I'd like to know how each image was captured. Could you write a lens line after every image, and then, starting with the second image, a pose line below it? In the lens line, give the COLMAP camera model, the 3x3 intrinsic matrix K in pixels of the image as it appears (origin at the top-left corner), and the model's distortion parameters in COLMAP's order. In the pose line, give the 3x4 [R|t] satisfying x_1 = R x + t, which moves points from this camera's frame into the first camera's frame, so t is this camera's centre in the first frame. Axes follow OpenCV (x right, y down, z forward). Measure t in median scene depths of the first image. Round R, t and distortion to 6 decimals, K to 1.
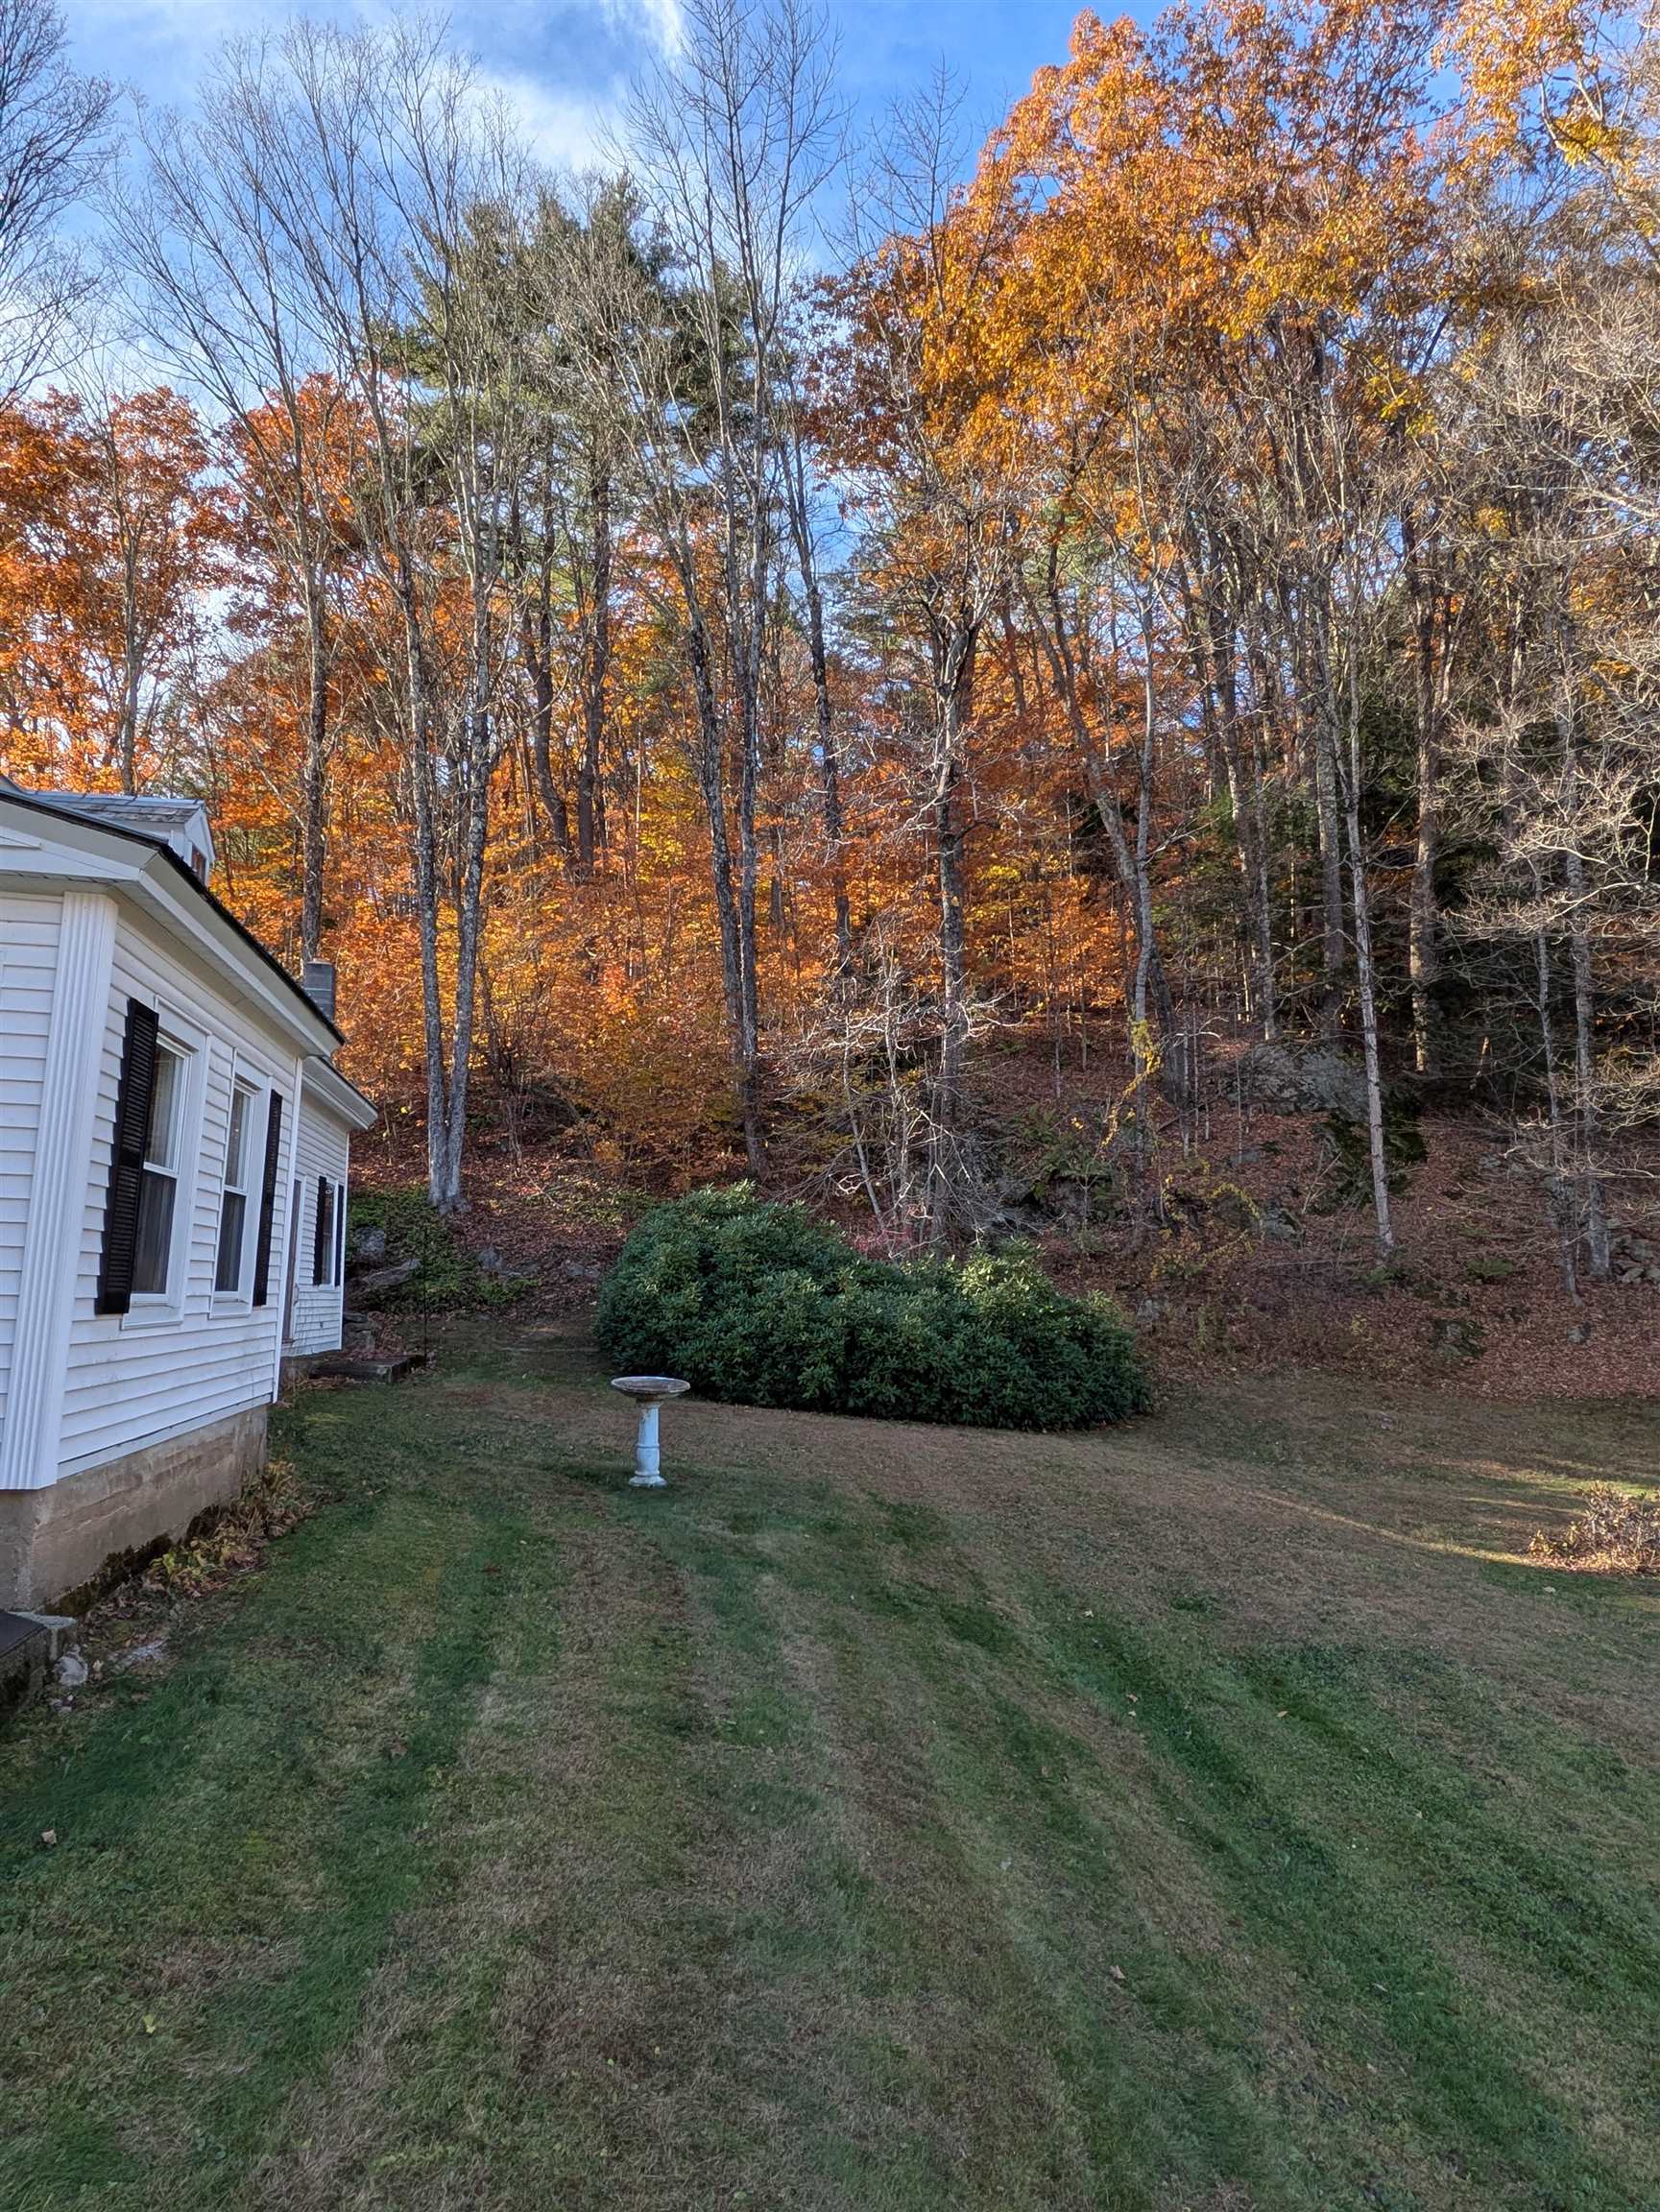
lens RADIAL K [[1352.0, 0, 830.0], [0, 1352.0, 1106.0], [0, 0, 1]] dist [0.000559, -0.000131]
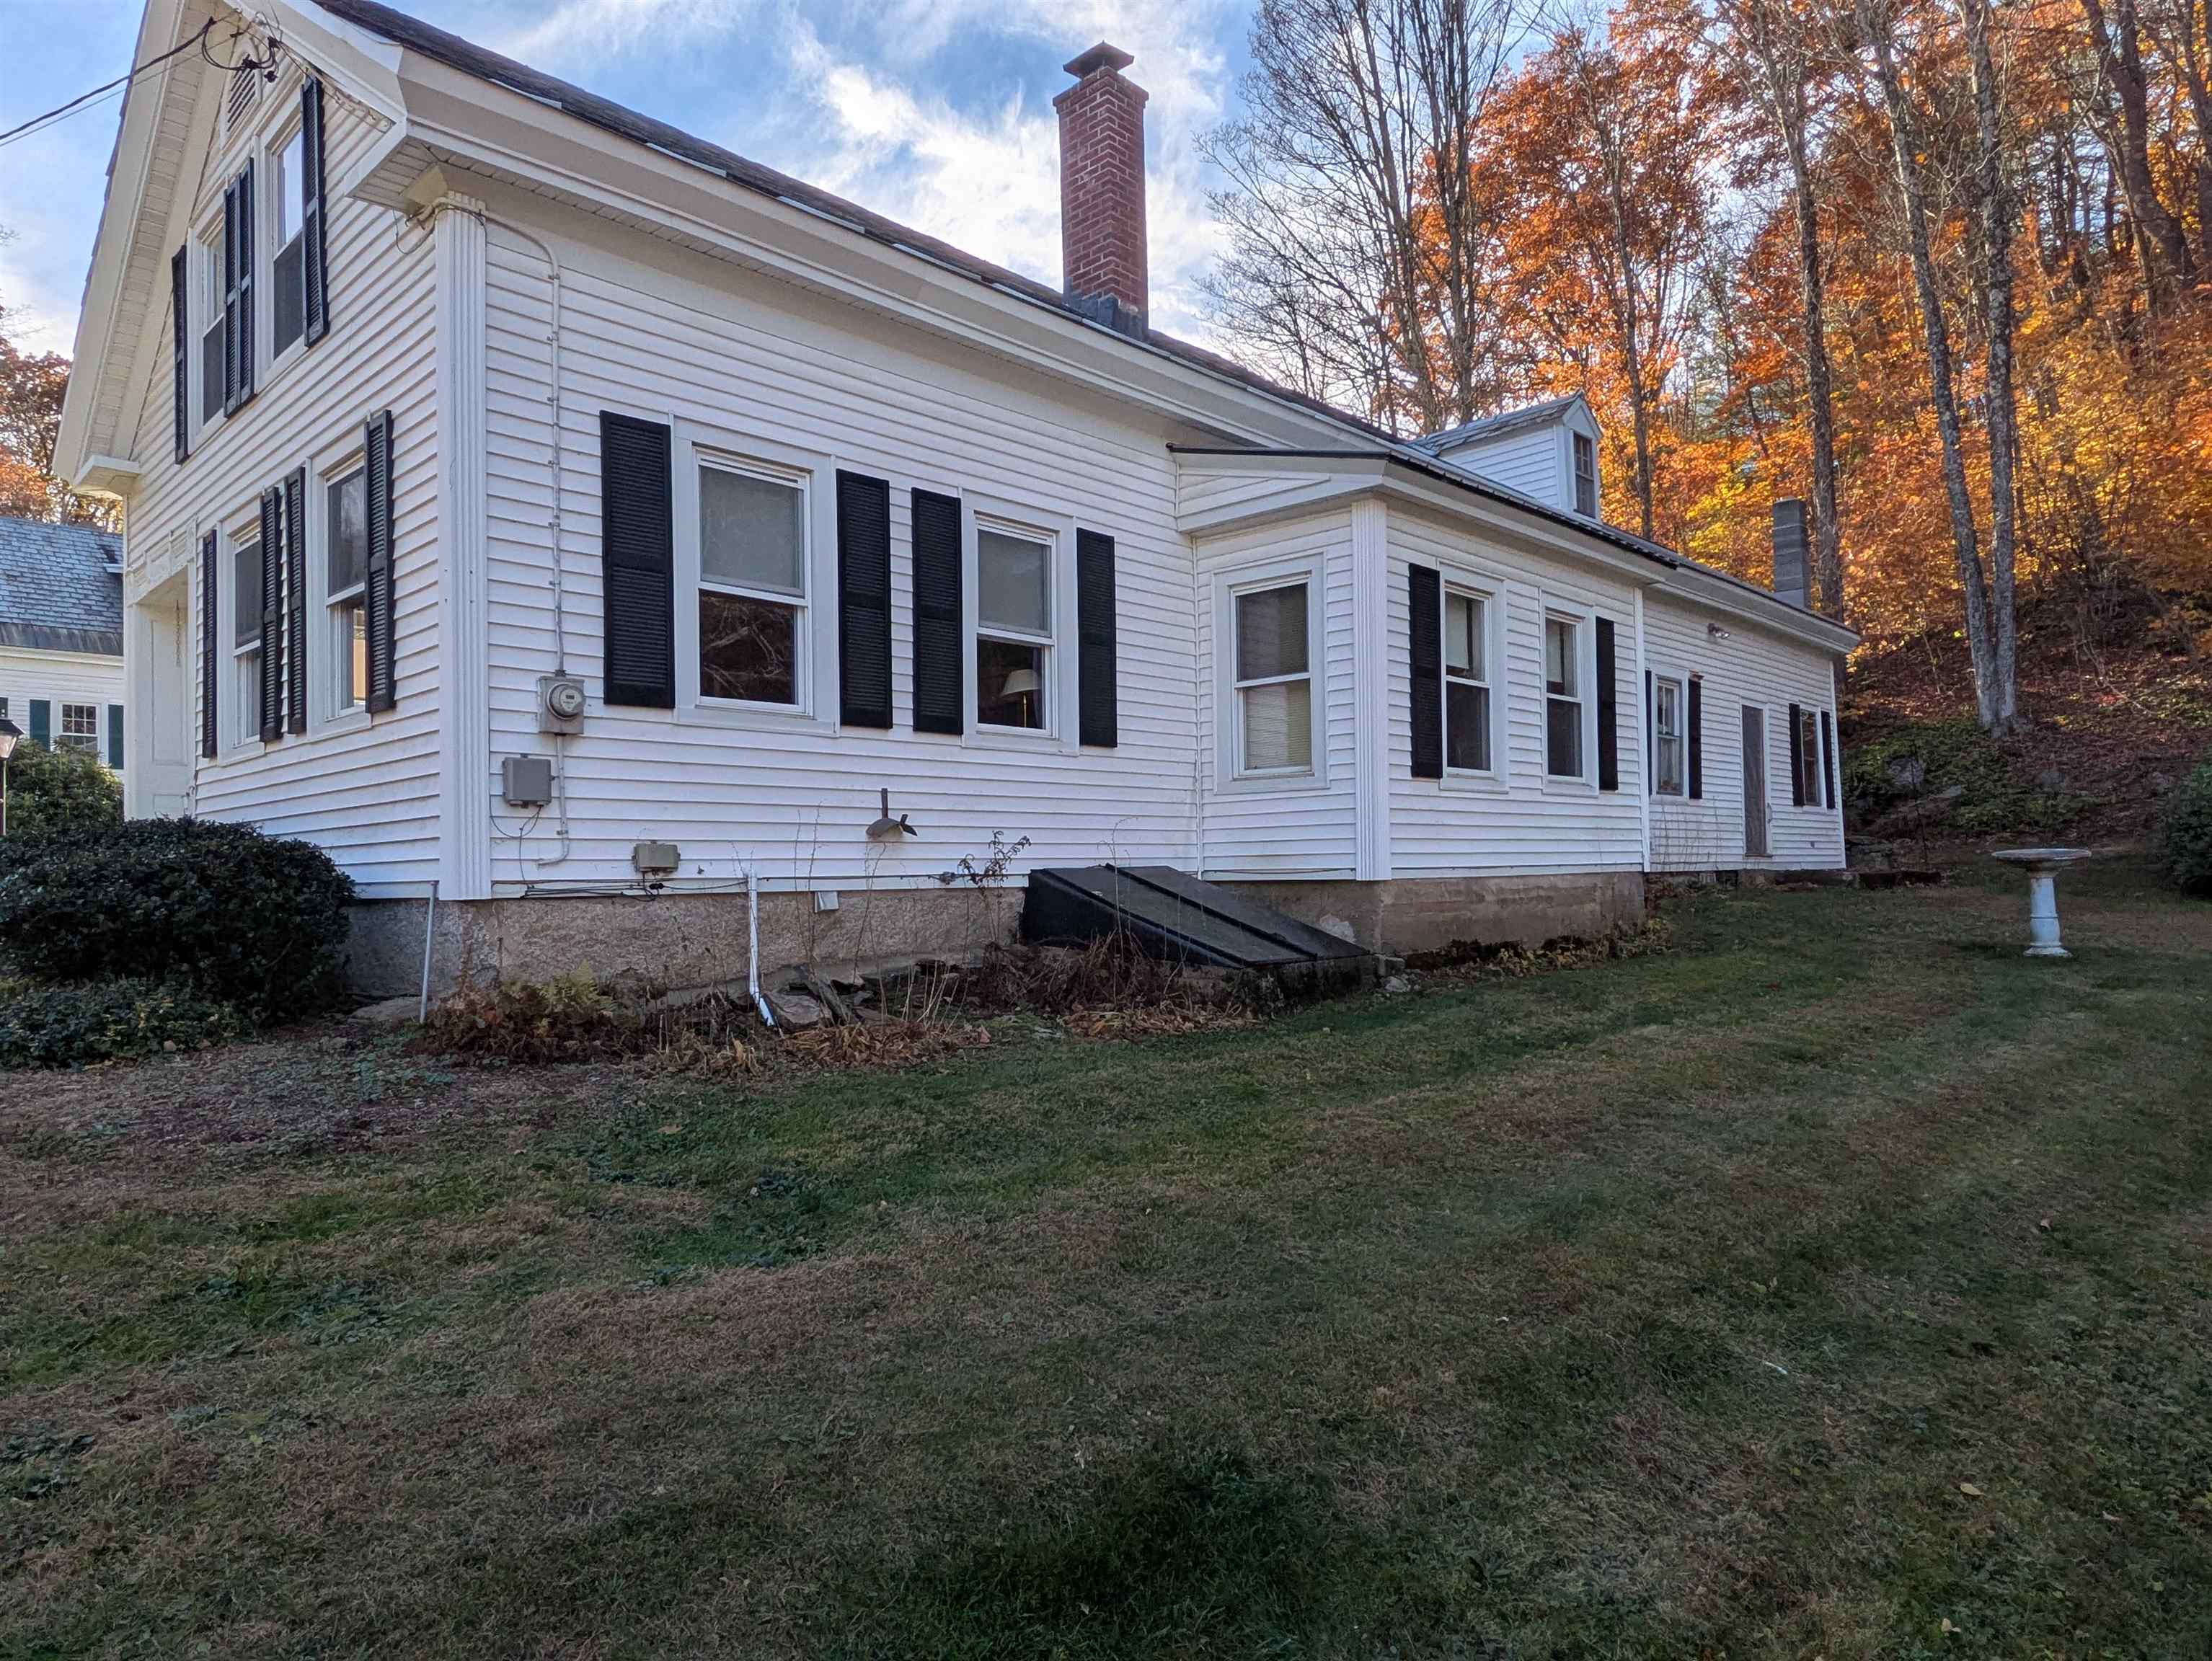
lens RADIAL K [[1320.0, 0, 1106.0], [0, 1320.0, 830.5], [0, 0, 1]] dist [0.002370, -0.000089]
pose [[0.590996, -0.052805, -0.804944, 0.233467], [0.143922, 0.988747, 0.040806, 0.055223], [0.793731, -0.139965, 0.591946, -0.082512]]
